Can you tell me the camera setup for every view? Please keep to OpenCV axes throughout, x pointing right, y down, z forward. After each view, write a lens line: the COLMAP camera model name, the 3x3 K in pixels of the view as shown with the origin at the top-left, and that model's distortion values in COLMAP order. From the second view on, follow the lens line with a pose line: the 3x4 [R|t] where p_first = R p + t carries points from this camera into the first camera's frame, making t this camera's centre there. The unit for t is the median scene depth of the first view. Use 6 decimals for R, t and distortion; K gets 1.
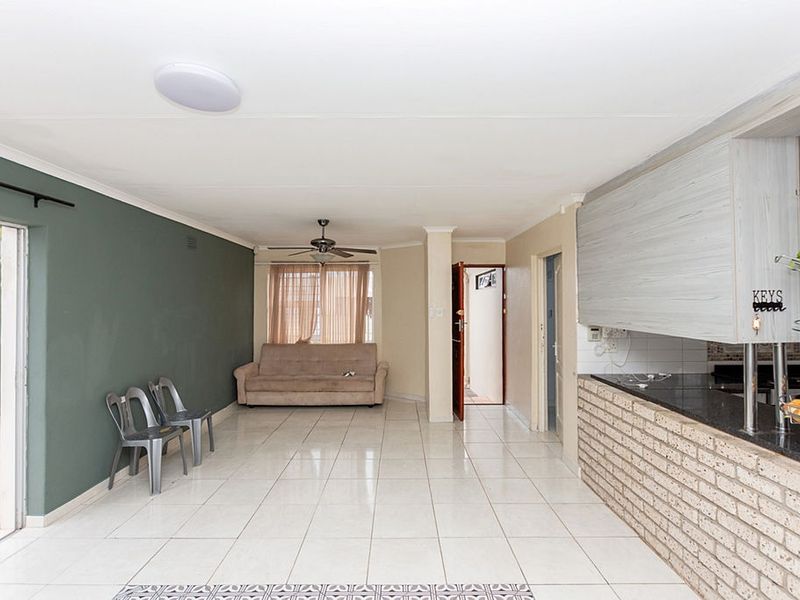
lens RADIAL K [[404.2, 0, 389.2], [0, 404.2, 294.3], [0, 0, 1]] dist [-0.001109, -0.000834]
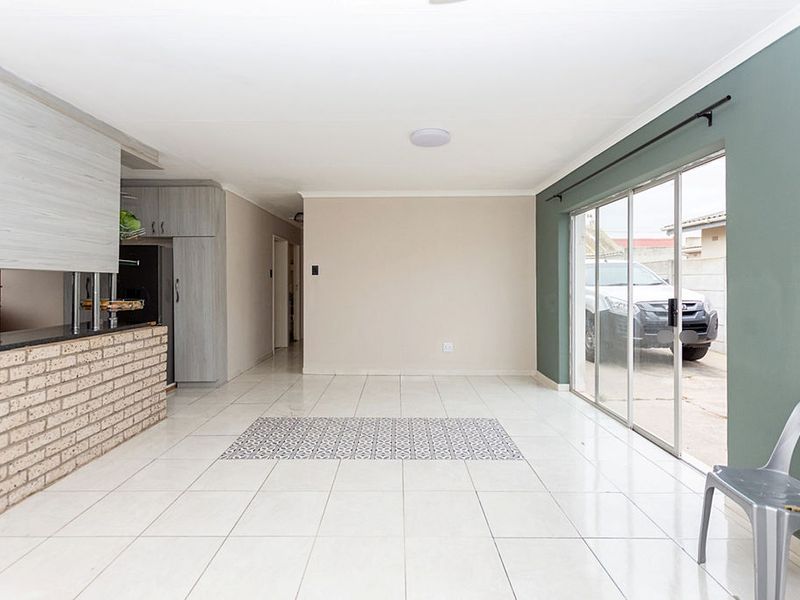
lens RADIAL K [[412.5, 0, 396.9], [0, 412.5, 278.5], [0, 0, 1]] dist [-0.002334, -0.000650]
pose [[-0.999933, 0.006850, -0.009374, -0.108990], [0.007101, 0.999610, -0.027015, 0.083725], [0.009186, -0.027079, -0.999591, 1.124965]]
